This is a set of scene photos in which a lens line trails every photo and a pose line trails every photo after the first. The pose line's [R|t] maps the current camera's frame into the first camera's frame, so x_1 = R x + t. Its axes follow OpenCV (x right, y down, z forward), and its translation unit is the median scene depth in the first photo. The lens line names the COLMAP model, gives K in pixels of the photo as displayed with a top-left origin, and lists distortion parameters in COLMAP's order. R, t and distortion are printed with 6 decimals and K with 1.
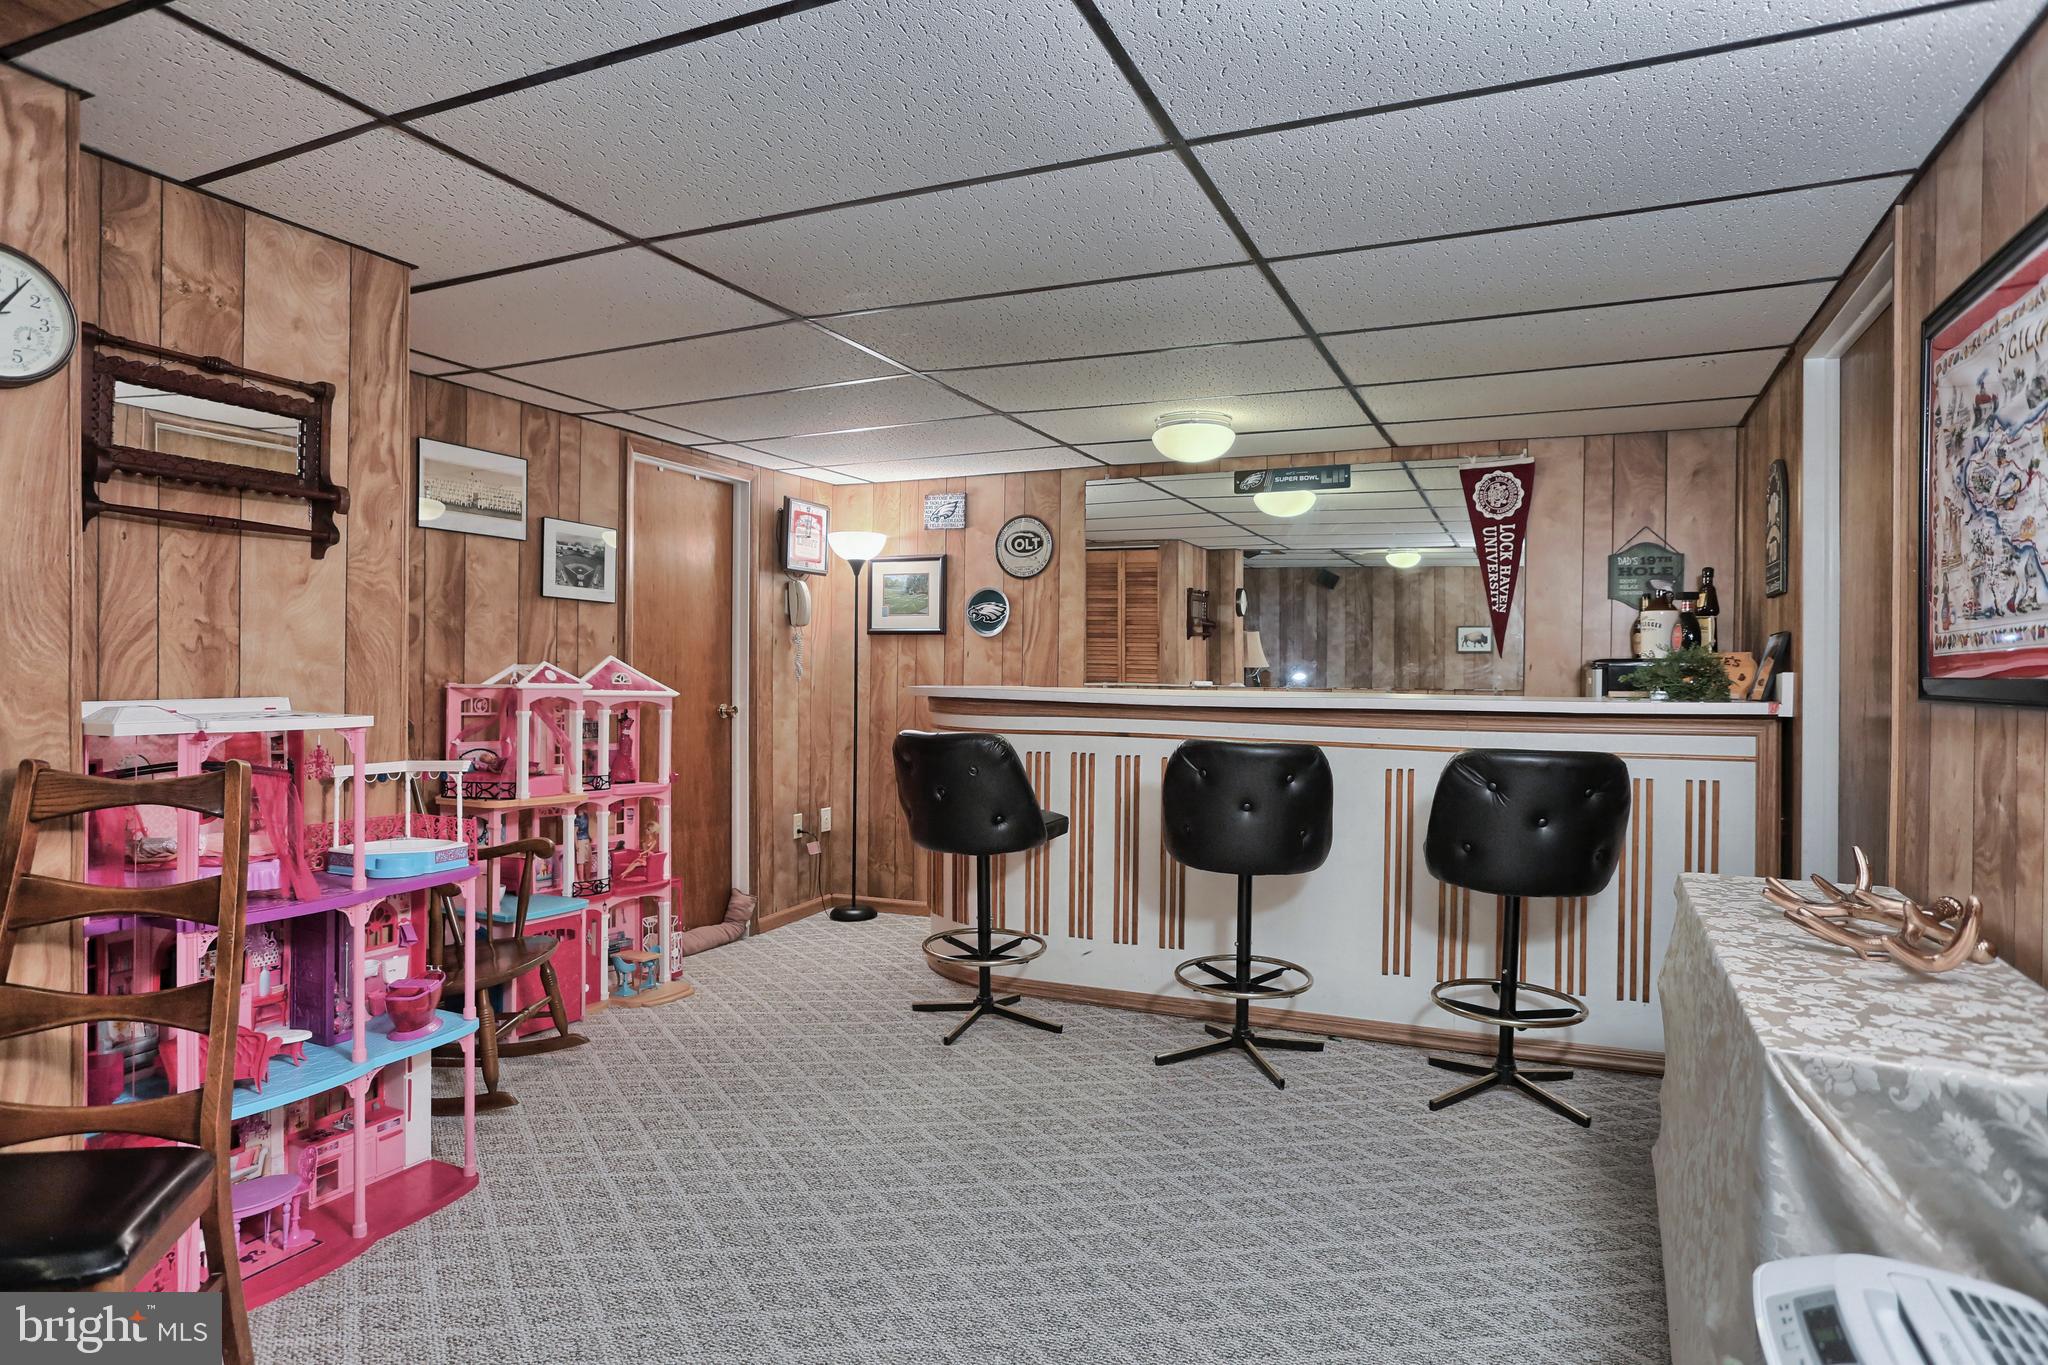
lens RADIAL K [[1196.9, 0, 1024.0], [0, 1196.9, 682.5], [0, 0, 1]] dist [0.001767, 0.000913]
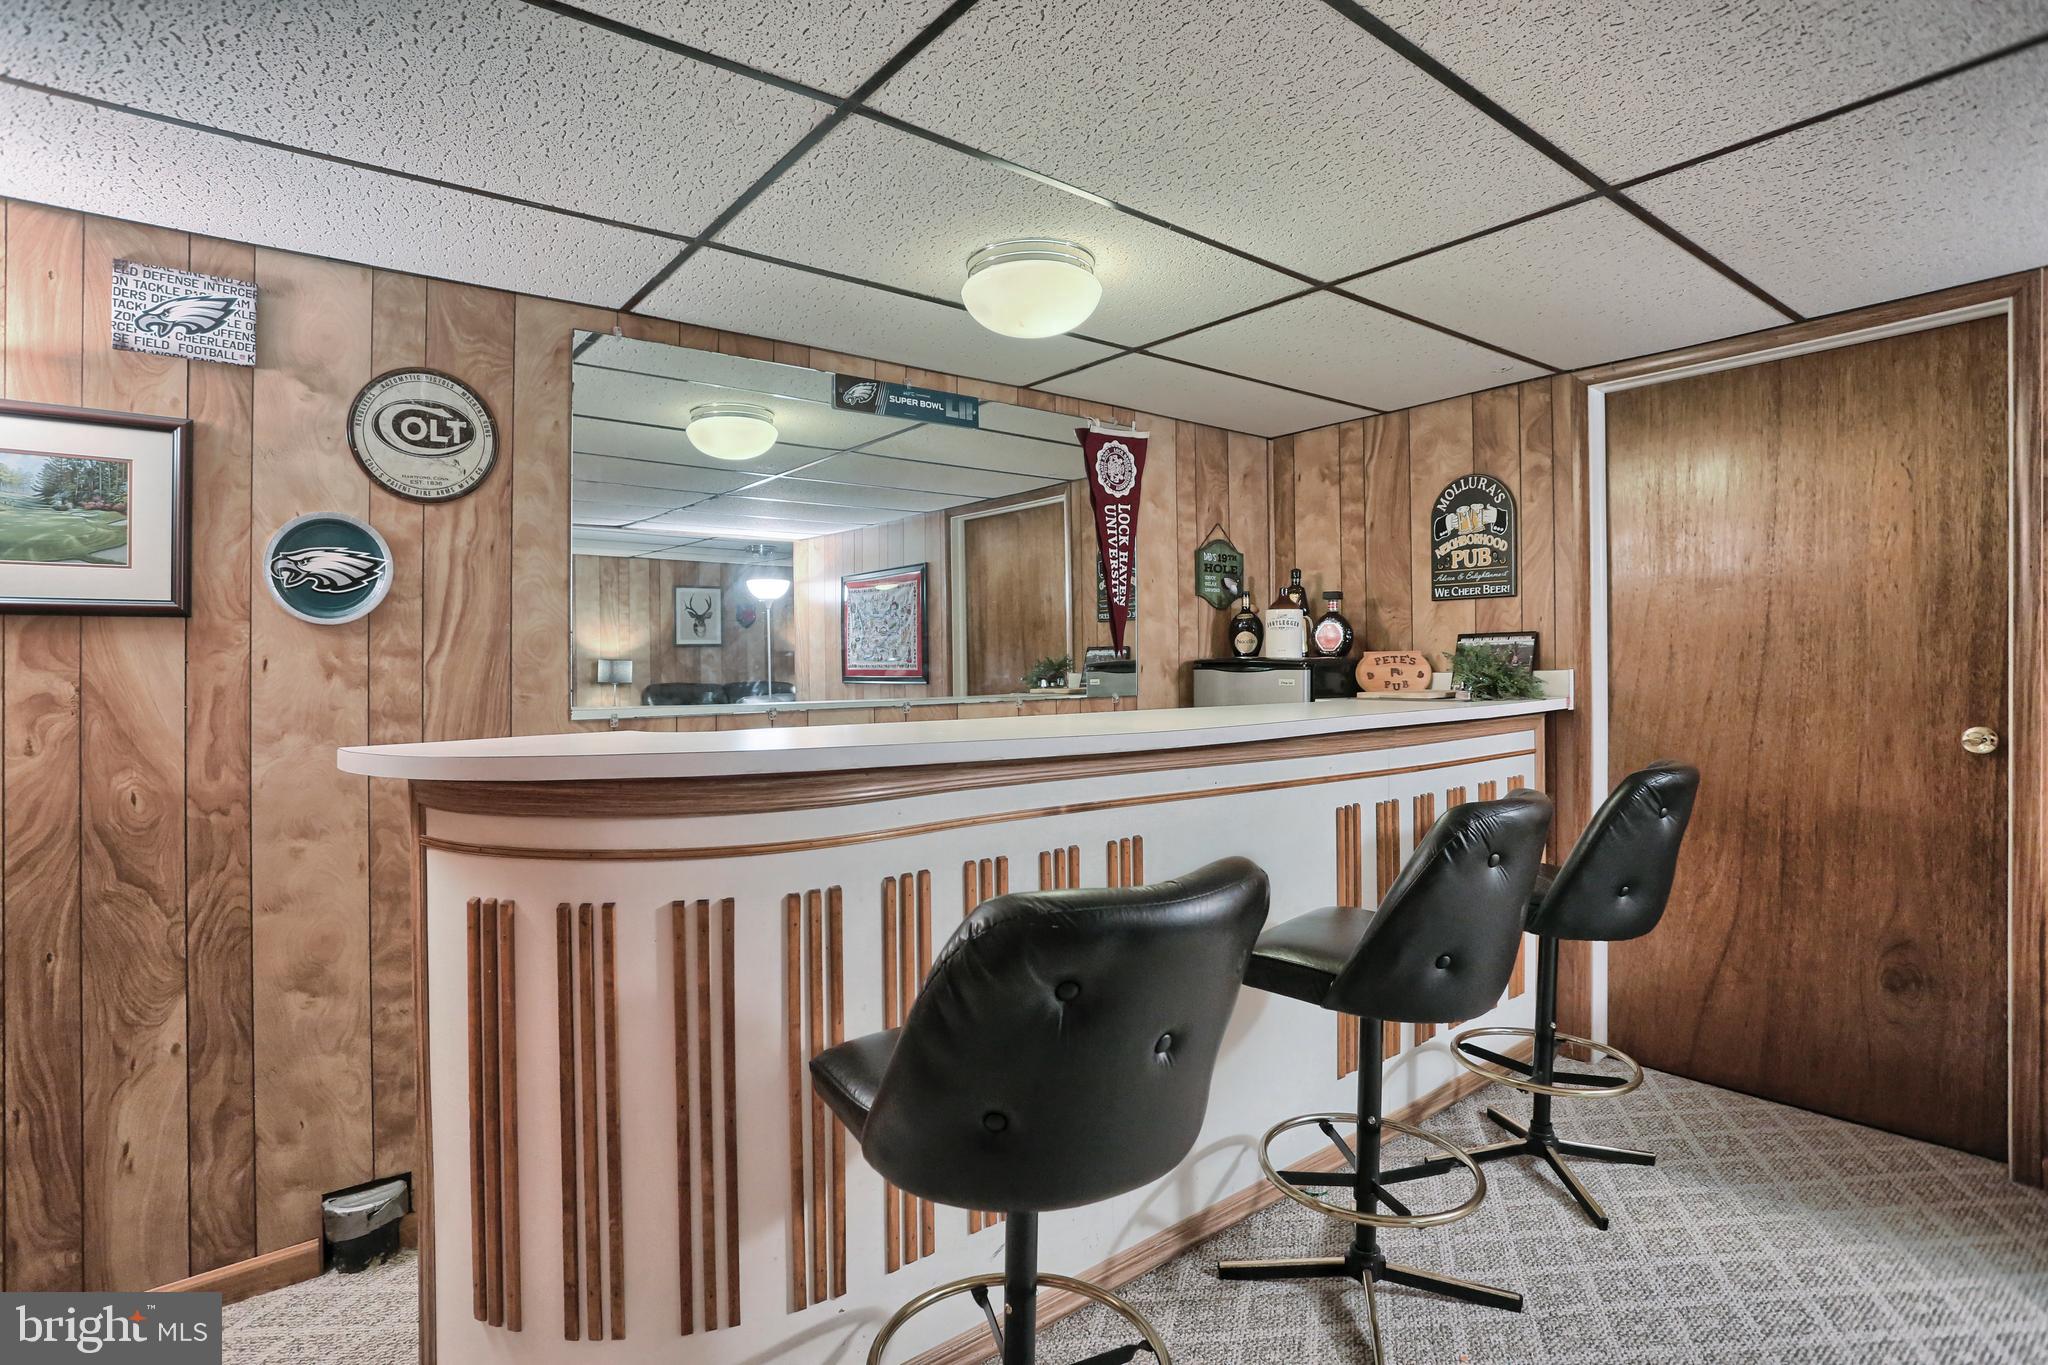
lens RADIAL K [[1055.0, 0, 1078.3], [0, 1055.0, 660.1], [0, 0, 1]] dist [-0.059011, 0.032795]
pose [[0.450305, -0.012330, 0.892790, -0.269465], [0.028337, 0.999598, -0.000487, -0.018735], [-0.892425, 0.025519, 0.450474, 0.638196]]
